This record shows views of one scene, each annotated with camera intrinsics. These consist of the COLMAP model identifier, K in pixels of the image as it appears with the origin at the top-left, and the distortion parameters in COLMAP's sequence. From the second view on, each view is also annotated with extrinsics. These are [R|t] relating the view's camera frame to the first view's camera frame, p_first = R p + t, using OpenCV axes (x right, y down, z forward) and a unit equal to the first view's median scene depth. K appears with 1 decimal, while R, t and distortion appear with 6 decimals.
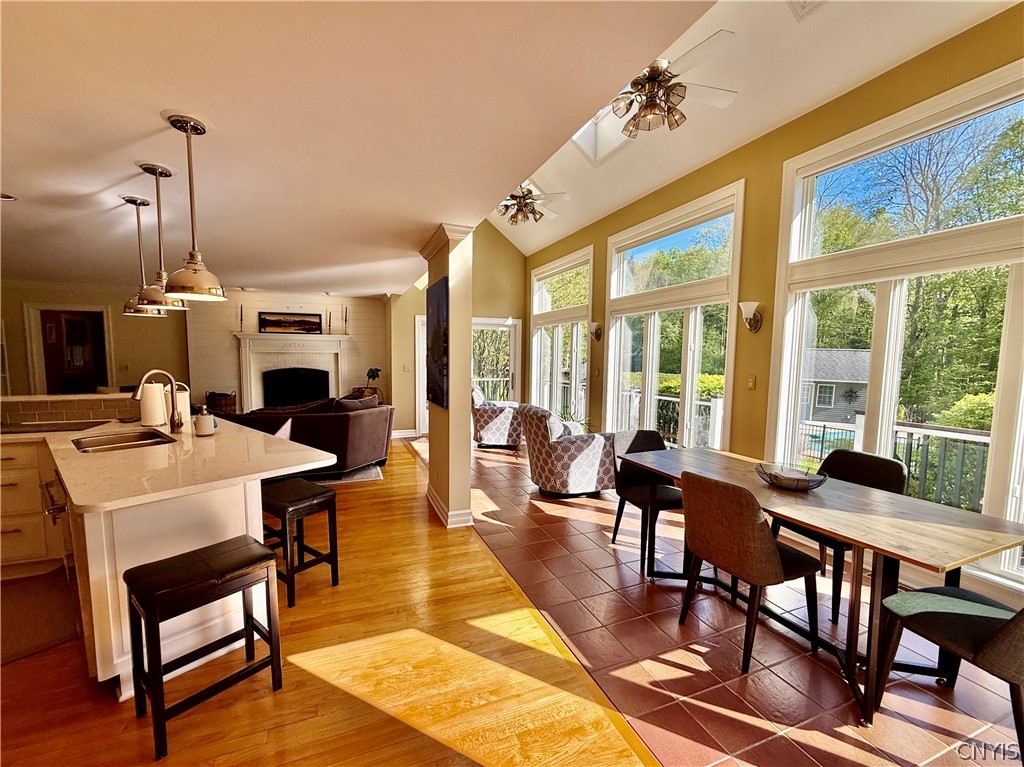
lens RADIAL K [[457.7, 0, 534.7], [0, 457.7, 388.7], [0, 0, 1]] dist [-0.017617, -0.000039]
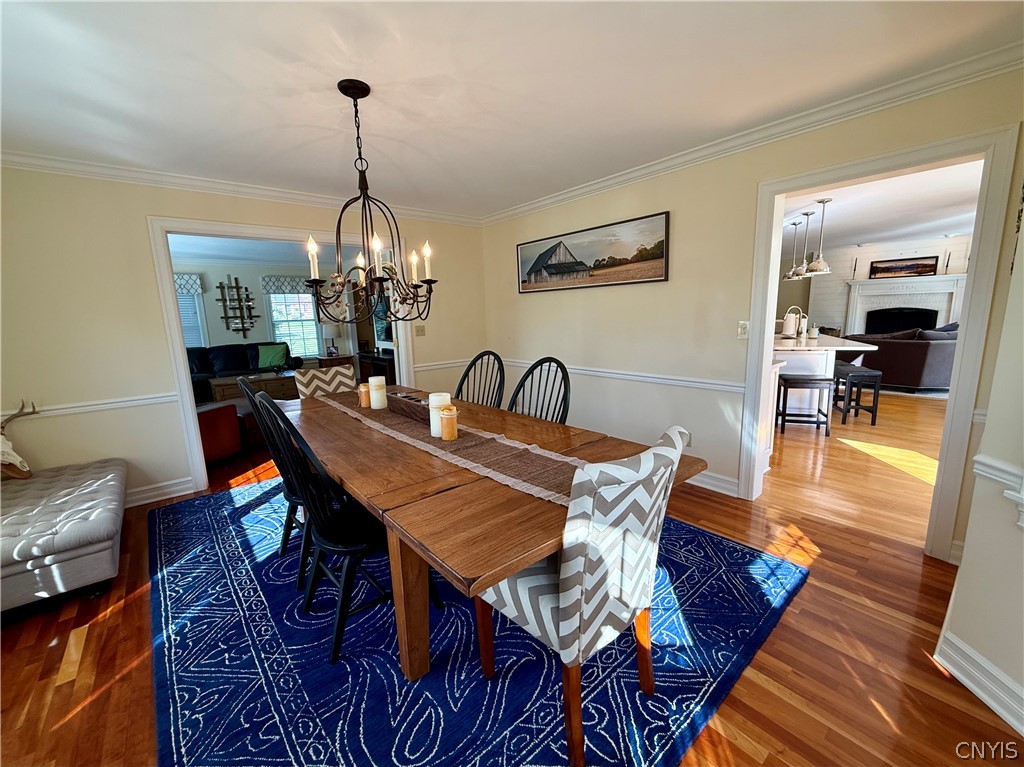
lens RADIAL K [[416.9, 0, 512.0], [0, 416.9, 383.5], [0, 0, 1]] dist [0.002329, 0.000369]
pose [[0.305605, 0.153053, -0.939777, 0.208597], [-0.035315, 0.988139, 0.149446, 0.022107], [0.951503, -0.012483, 0.307386, -0.276040]]
